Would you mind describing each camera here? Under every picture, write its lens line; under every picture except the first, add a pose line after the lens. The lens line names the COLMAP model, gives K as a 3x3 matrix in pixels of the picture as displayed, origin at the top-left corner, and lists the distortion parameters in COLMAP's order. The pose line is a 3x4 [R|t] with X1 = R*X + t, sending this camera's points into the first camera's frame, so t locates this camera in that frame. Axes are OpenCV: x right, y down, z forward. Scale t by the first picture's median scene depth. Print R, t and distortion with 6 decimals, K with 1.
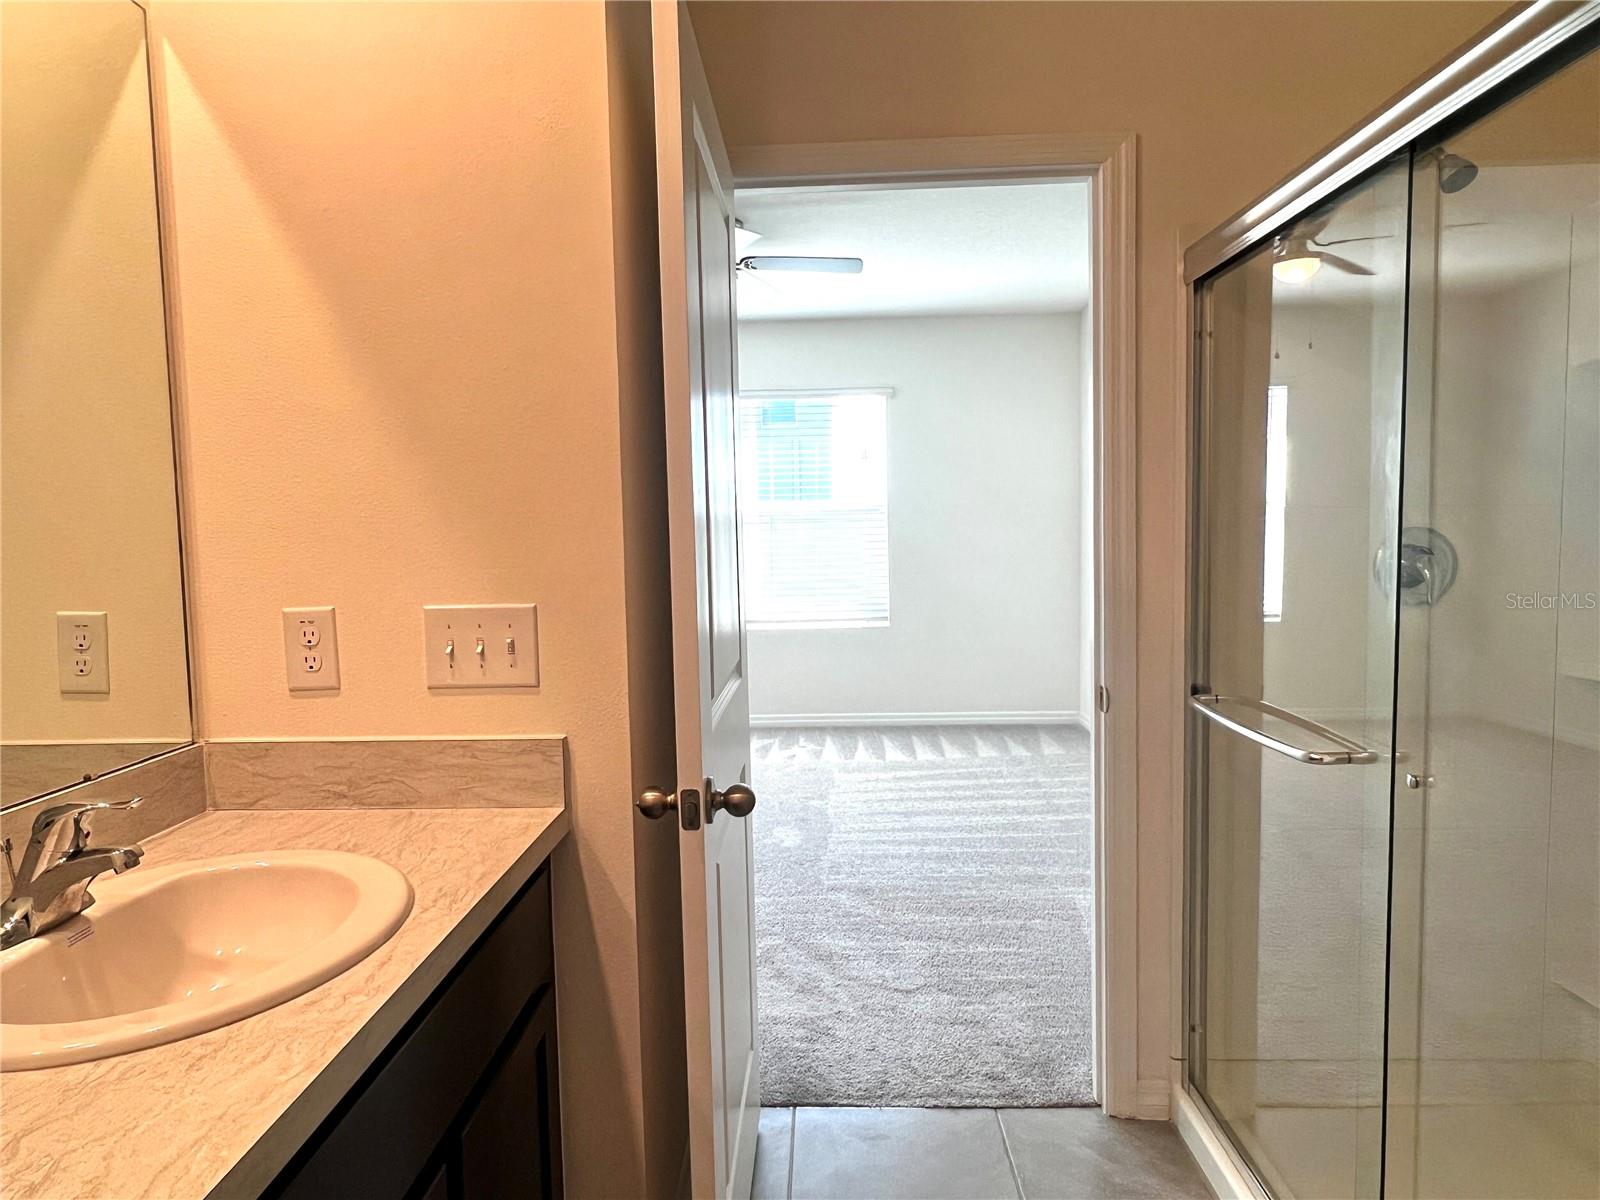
lens RADIAL K [[1037.0, 0, 799.6], [0, 1037.0, 601.5], [0, 0, 1]] dist [0.000884, 0.000019]
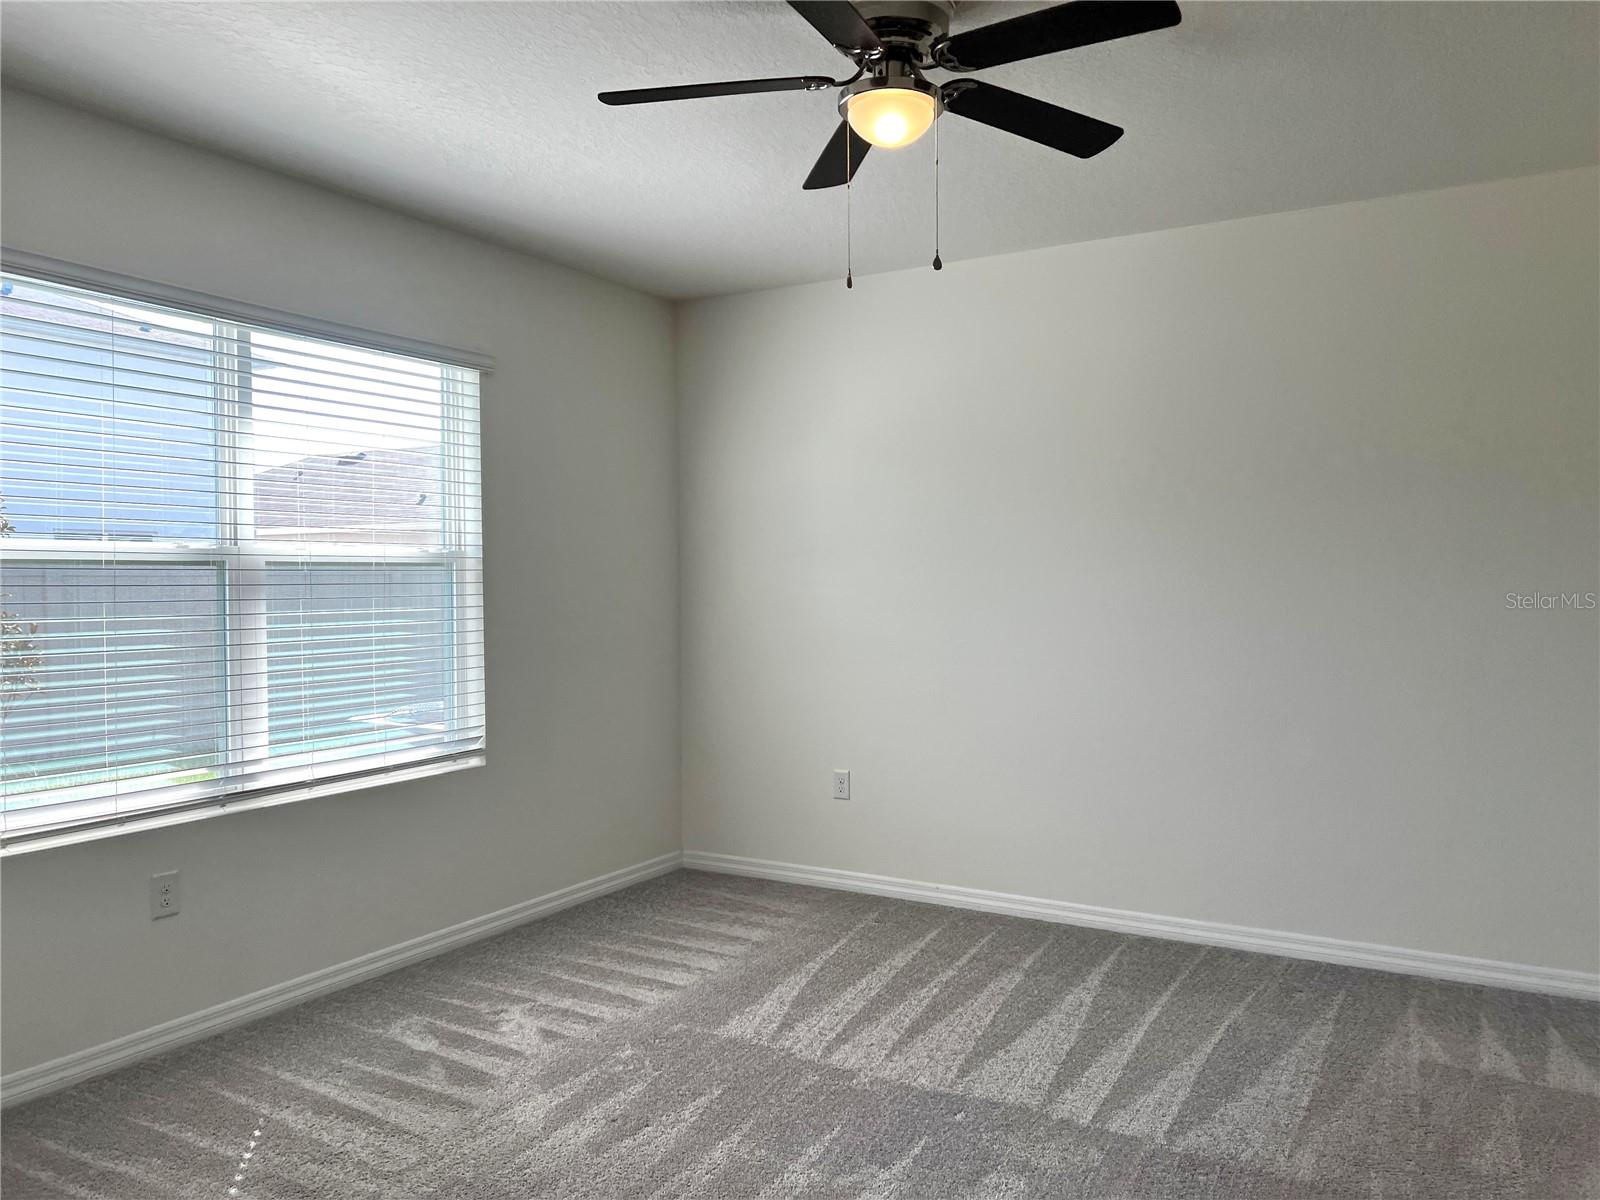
lens RADIAL K [[1214.0, 0, 795.3], [0, 1214.0, 596.5], [0, 0, 1]] dist [0.016779, -0.005524]
pose [[0.494581, 0.000684, 0.869131, -0.643917], [0.065422, 0.997133, -0.038014, -0.051348], [-0.866666, 0.075661, 0.493118, 0.766457]]
